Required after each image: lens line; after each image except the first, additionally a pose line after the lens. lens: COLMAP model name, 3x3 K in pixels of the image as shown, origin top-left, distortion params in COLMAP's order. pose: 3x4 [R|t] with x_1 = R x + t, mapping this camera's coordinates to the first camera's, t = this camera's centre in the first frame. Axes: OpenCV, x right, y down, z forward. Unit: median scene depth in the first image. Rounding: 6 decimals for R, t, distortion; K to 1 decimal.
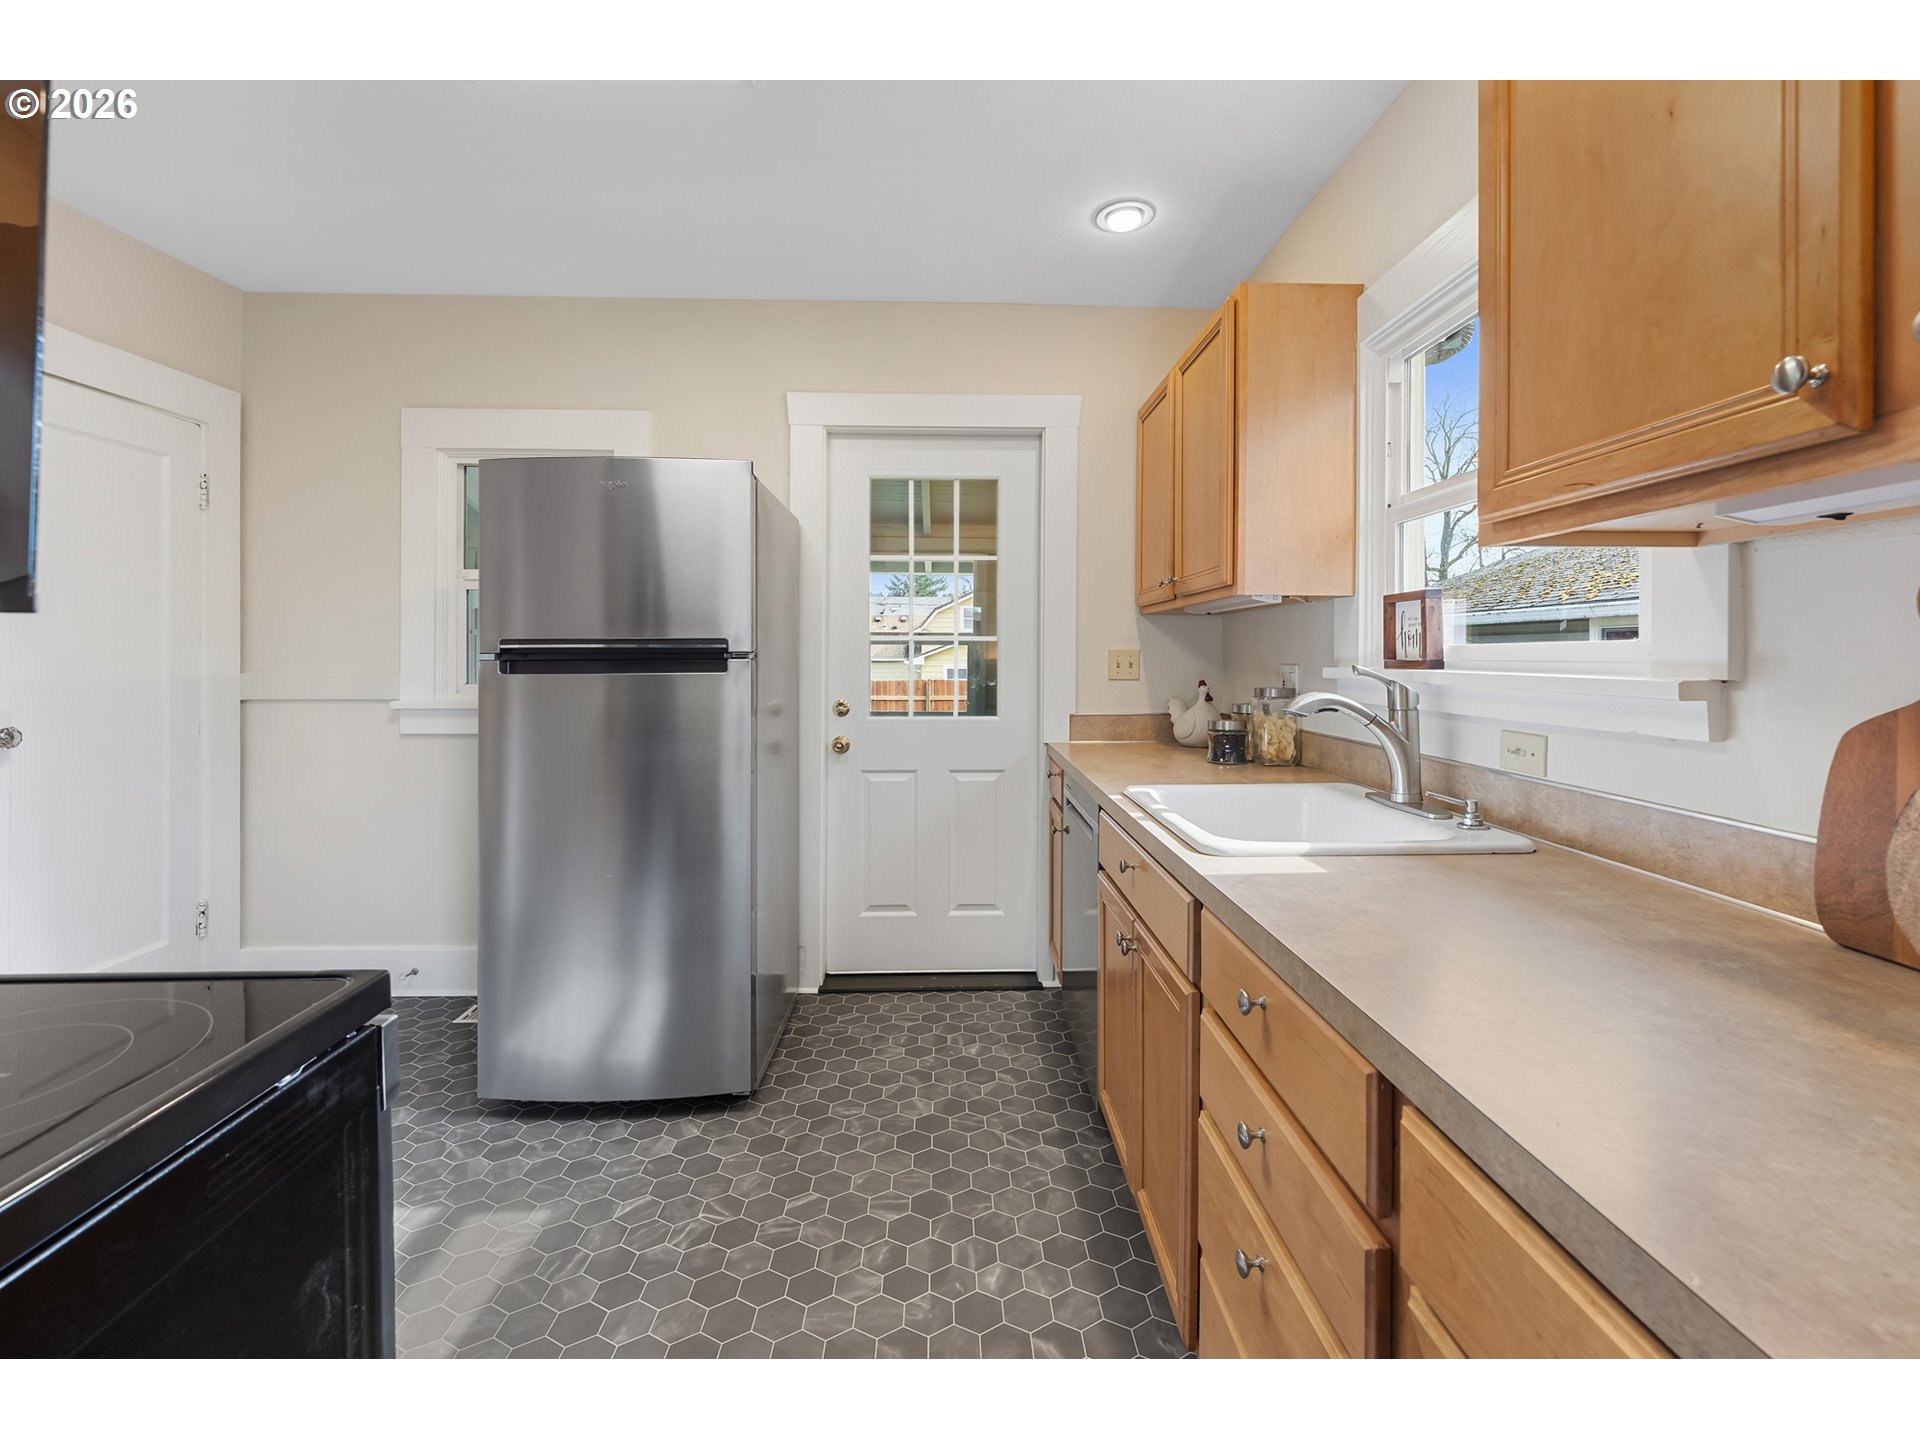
lens RADIAL K [[816.0, 0, 938.6], [0, 816.0, 660.1], [0, 0, 1]] dist [-0.001586, 0.000389]
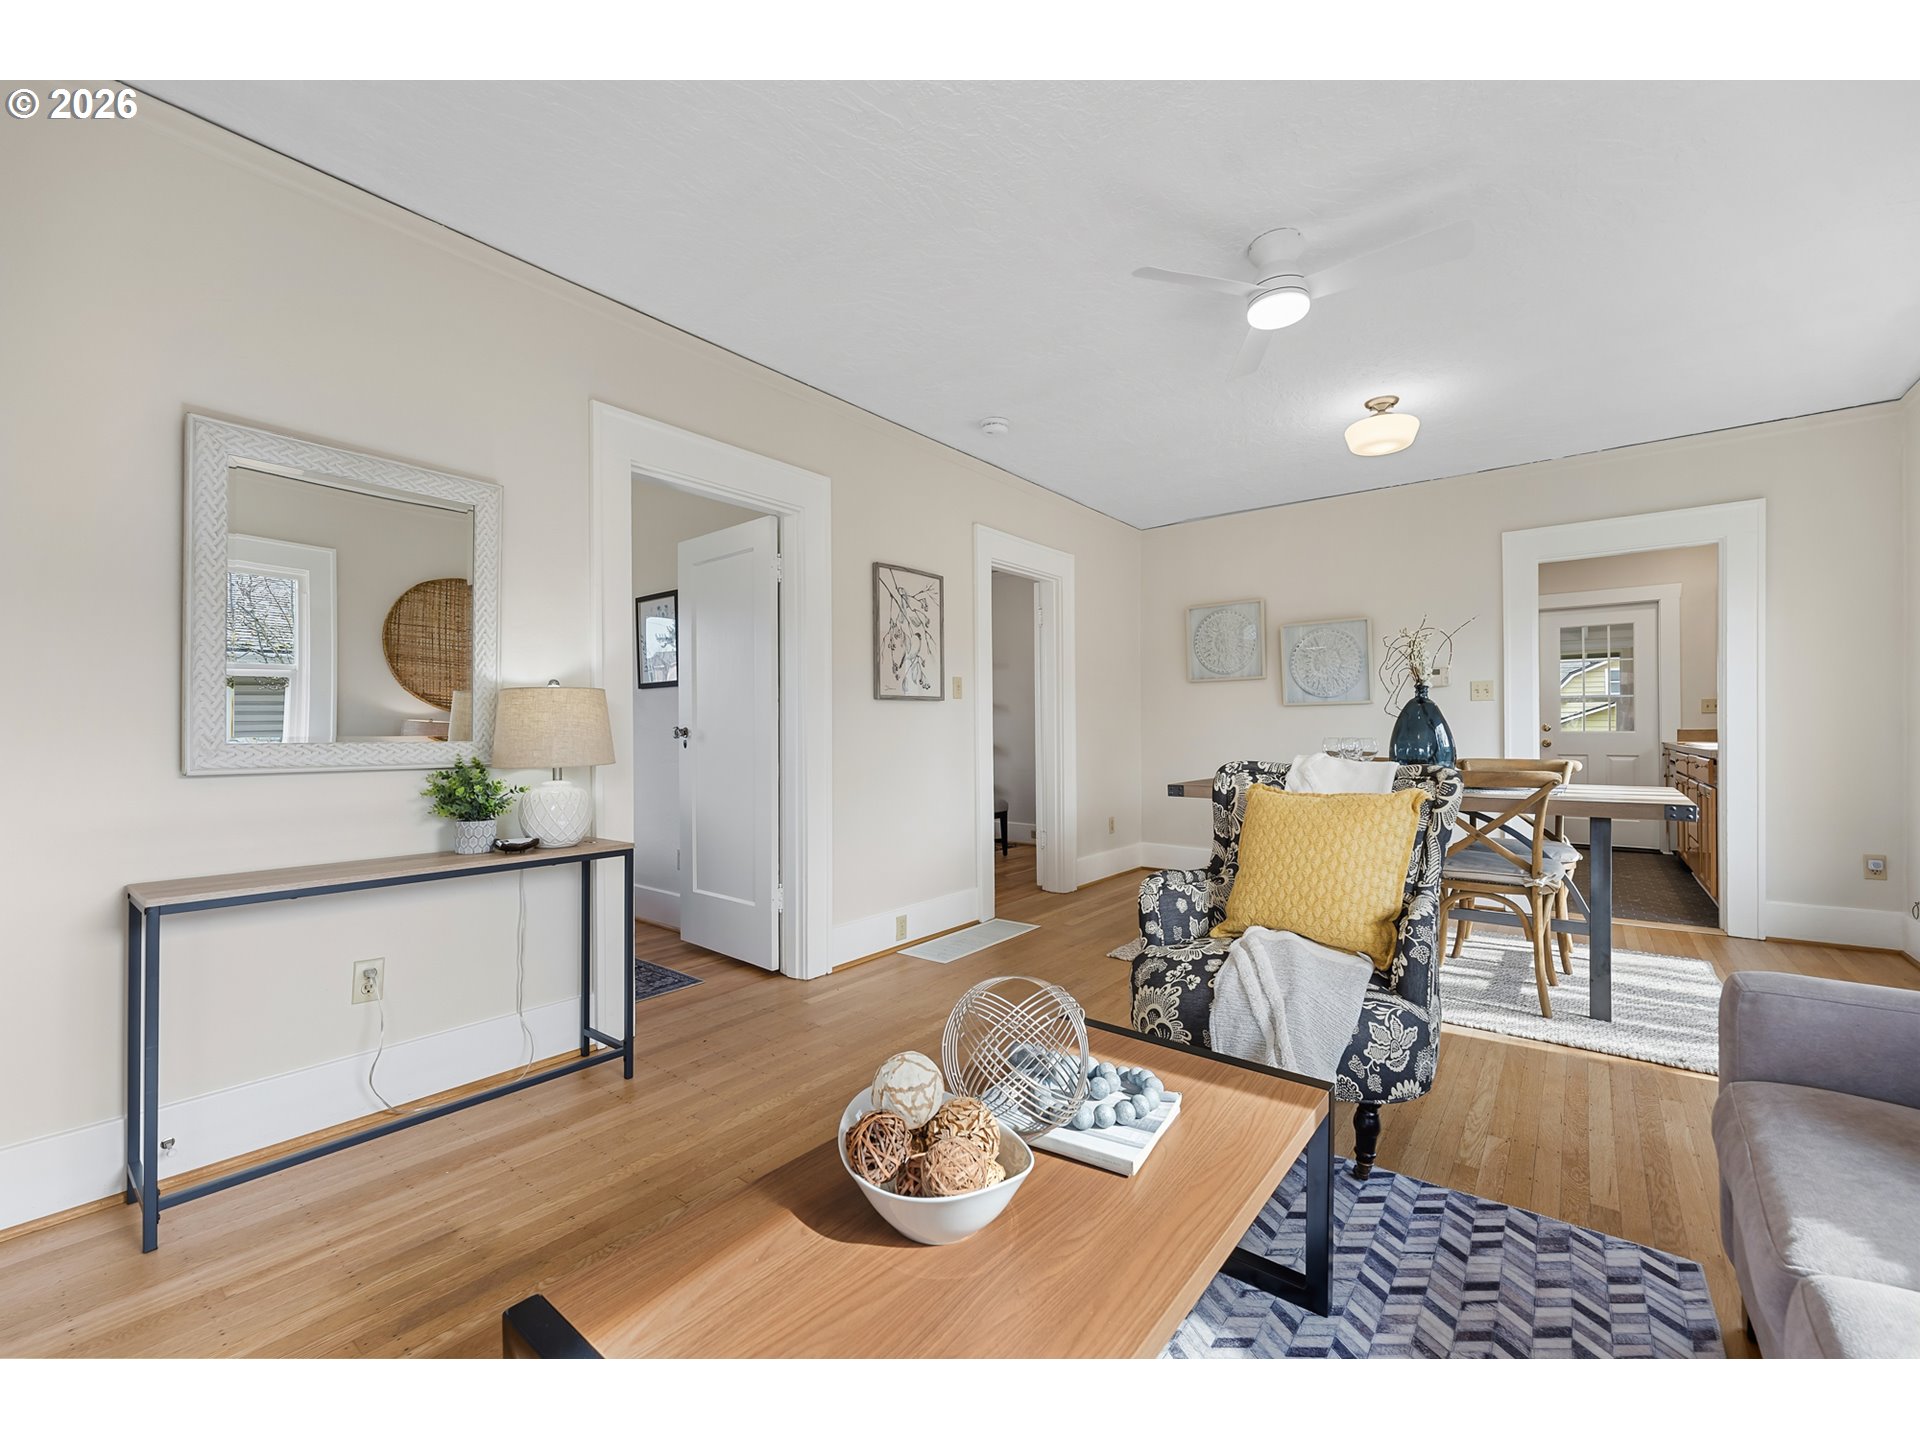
lens RADIAL K [[816.0, 0, 945.5], [0, 816.0, 728.9], [0, 0, 1]] dist [-0.001586, 0.000389]
pose [[0.795222, -0.009434, -0.606244, -0.113019], [0.004373, 0.999942, -0.009824, 0.121119], [0.606302, 0.005162, 0.795218, -2.977156]]
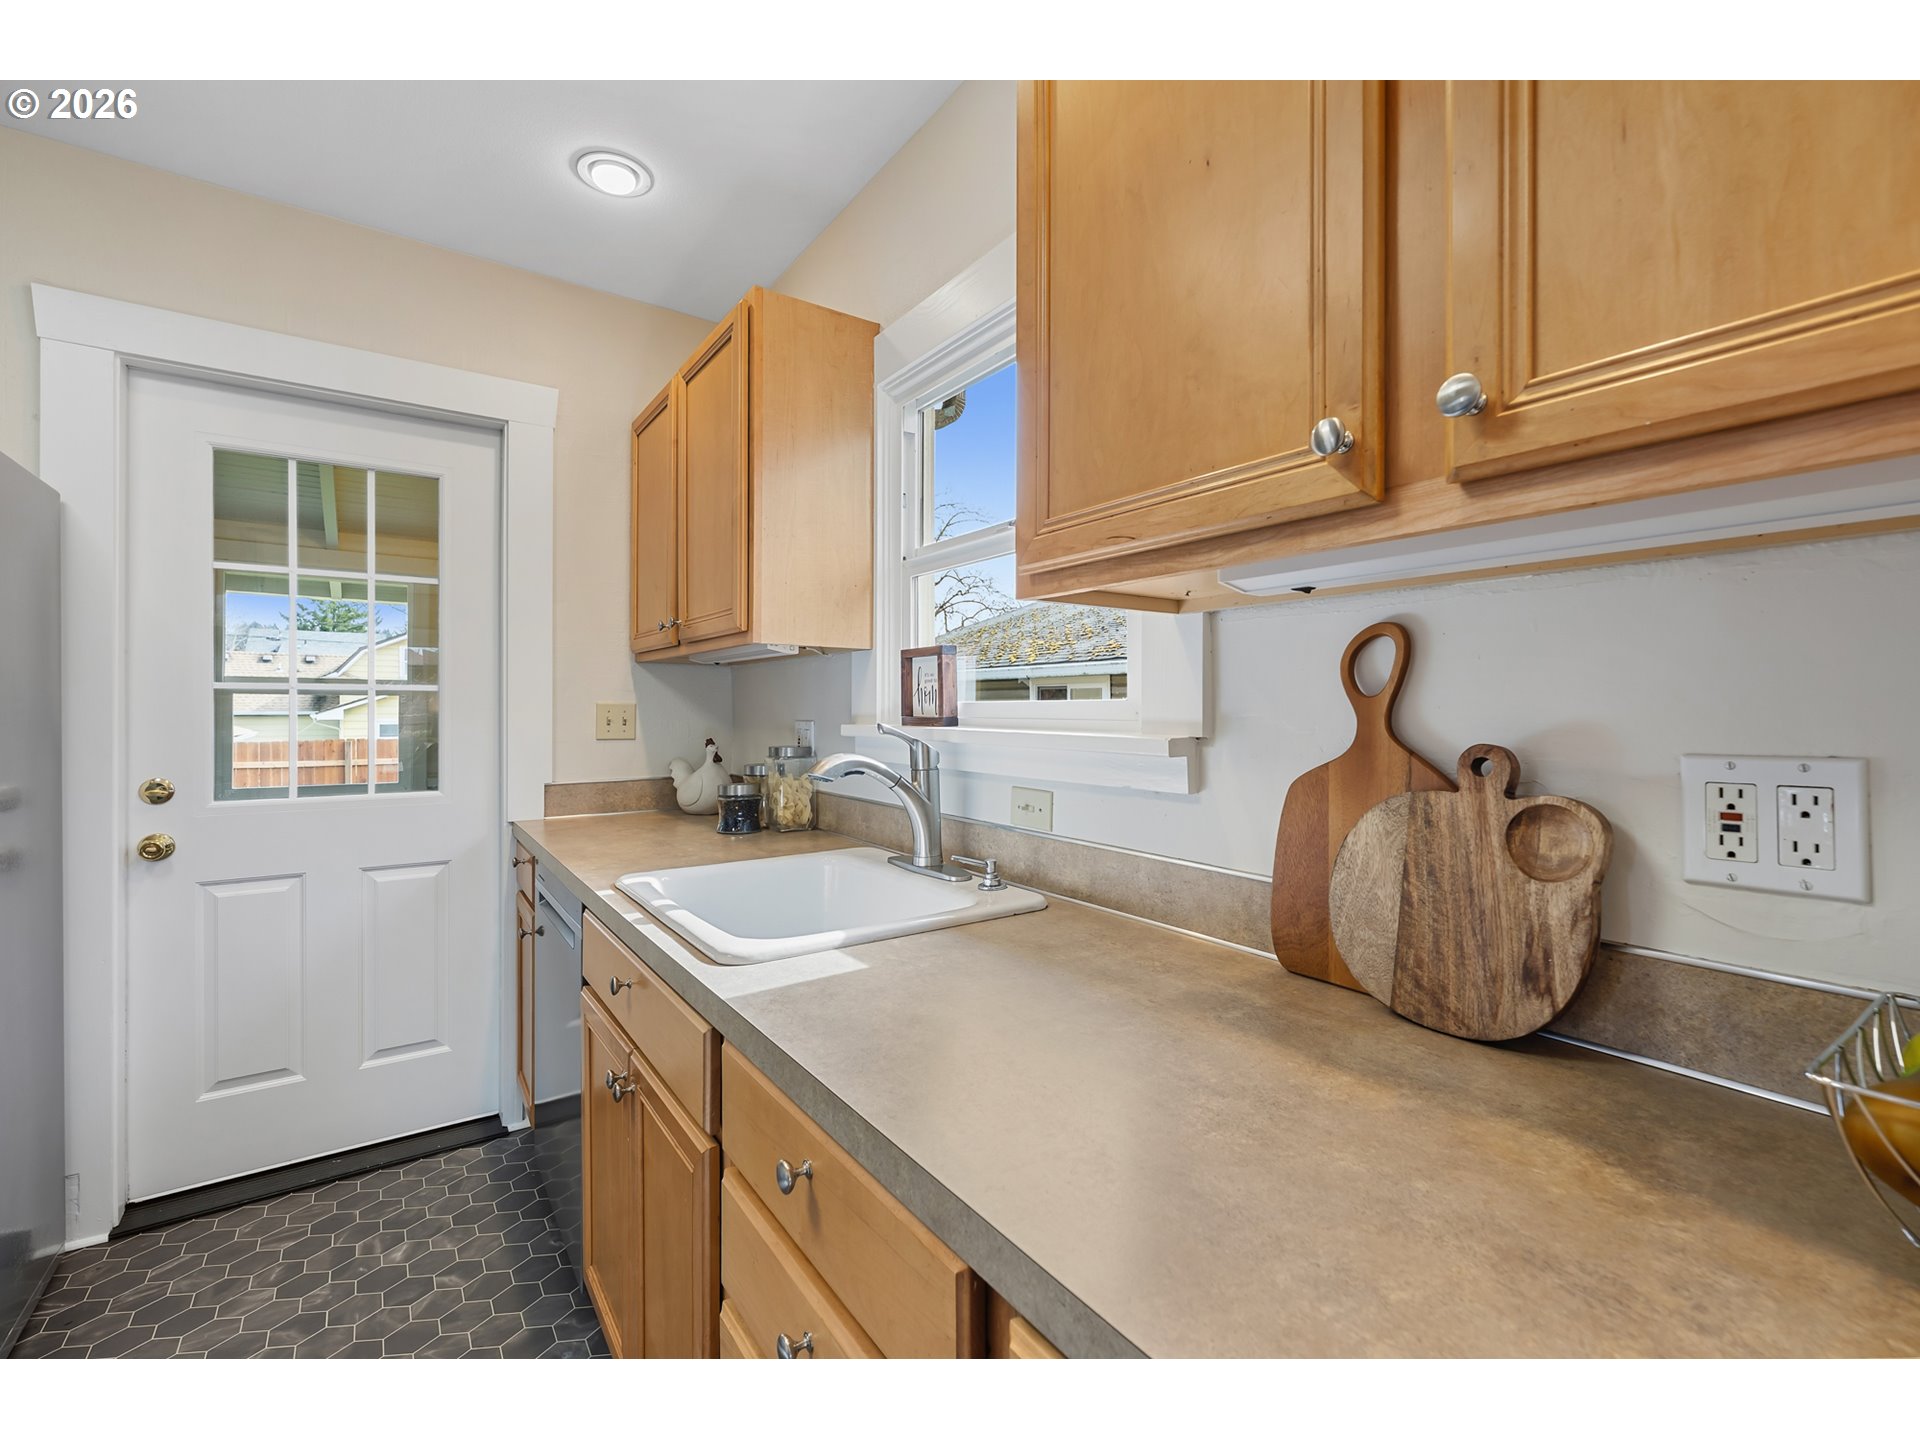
lens RADIAL K [[816.0, 0, 970.9], [0, 816.0, 710.8], [0, 0, 1]] dist [-0.001586, 0.000389]
pose [[0.806155, -0.003498, 0.591694, 0.039107], [0.003960, 0.999992, 0.000516, -0.006871], [-0.591691, 0.001927, 0.806163, 0.166721]]
